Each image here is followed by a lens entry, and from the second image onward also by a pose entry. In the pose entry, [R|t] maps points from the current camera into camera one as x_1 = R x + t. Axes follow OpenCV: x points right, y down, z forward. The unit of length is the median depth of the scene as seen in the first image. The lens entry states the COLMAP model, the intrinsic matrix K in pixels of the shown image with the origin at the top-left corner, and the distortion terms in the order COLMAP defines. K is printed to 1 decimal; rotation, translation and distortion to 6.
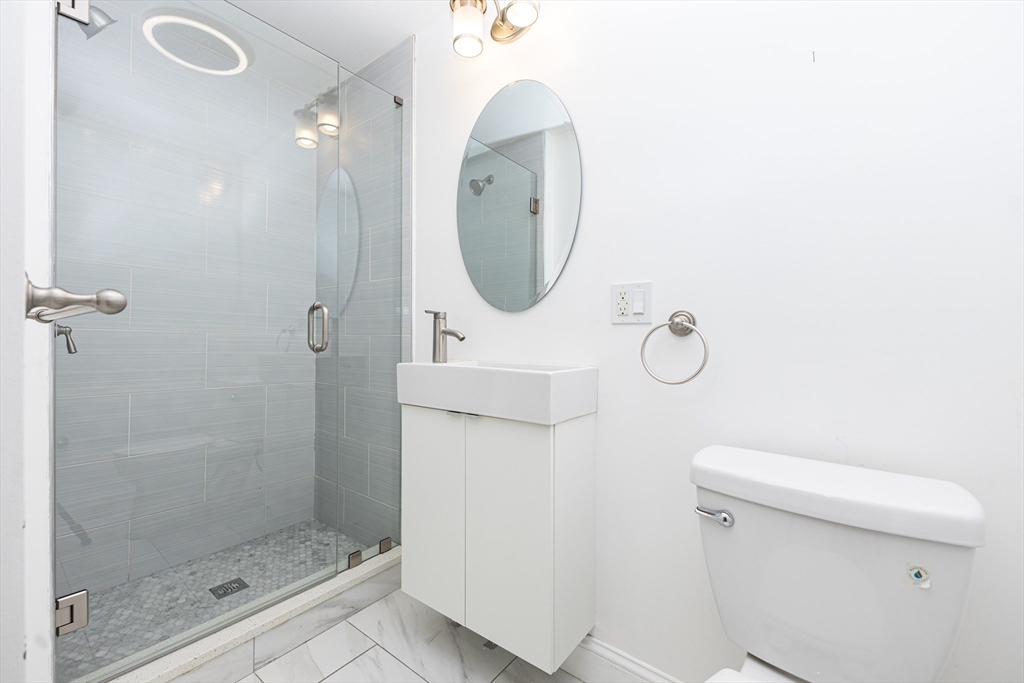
lens RADIAL K [[411.5, 0, 519.5], [0, 411.5, 337.3], [0, 0, 1]] dist [0.009725, -0.000175]
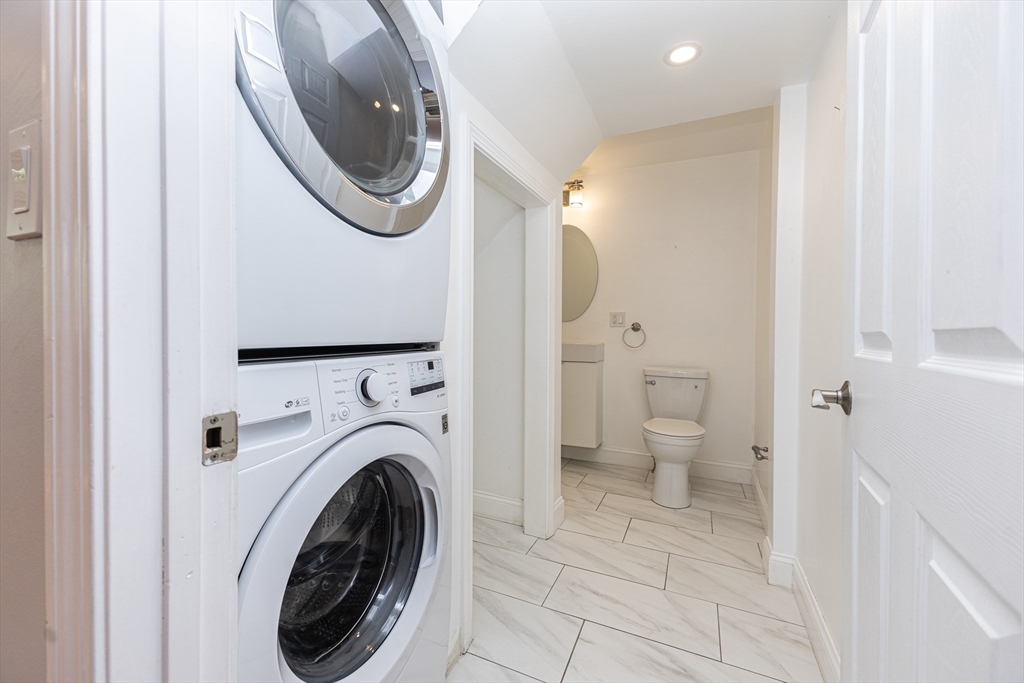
lens RADIAL K [[411.5, 0, 519.5], [0, 411.5, 337.3], [0, 0, 1]] dist [0.009725, -0.000175]
pose [[0.969732, -0.009233, 0.243996, -0.987222], [0.004740, 0.999808, 0.018995, -0.015904], [-0.244124, -0.017263, 0.969590, -1.437336]]
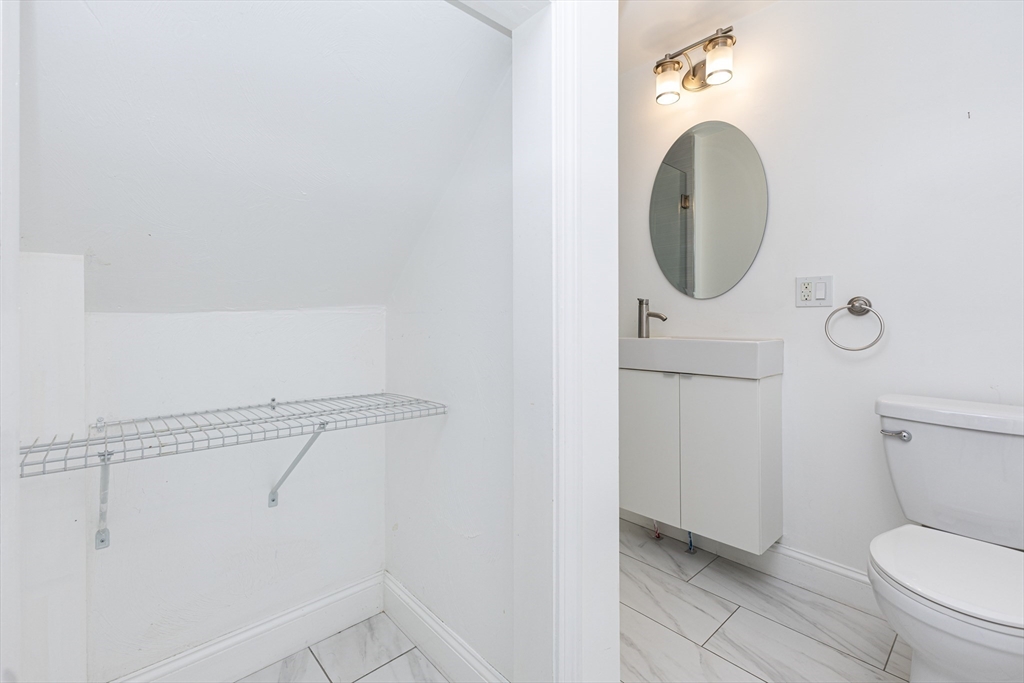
lens RADIAL K [[449.0, 0, 529.5], [0, 449.0, 320.9], [0, 0, 1]] dist [0.015037, 0.000187]
pose [[0.987743, -0.010089, -0.155763, -0.394014], [0.010240, 0.999948, 0.000167, 0.004056], [0.155753, -0.001760, 0.987794, -0.568834]]
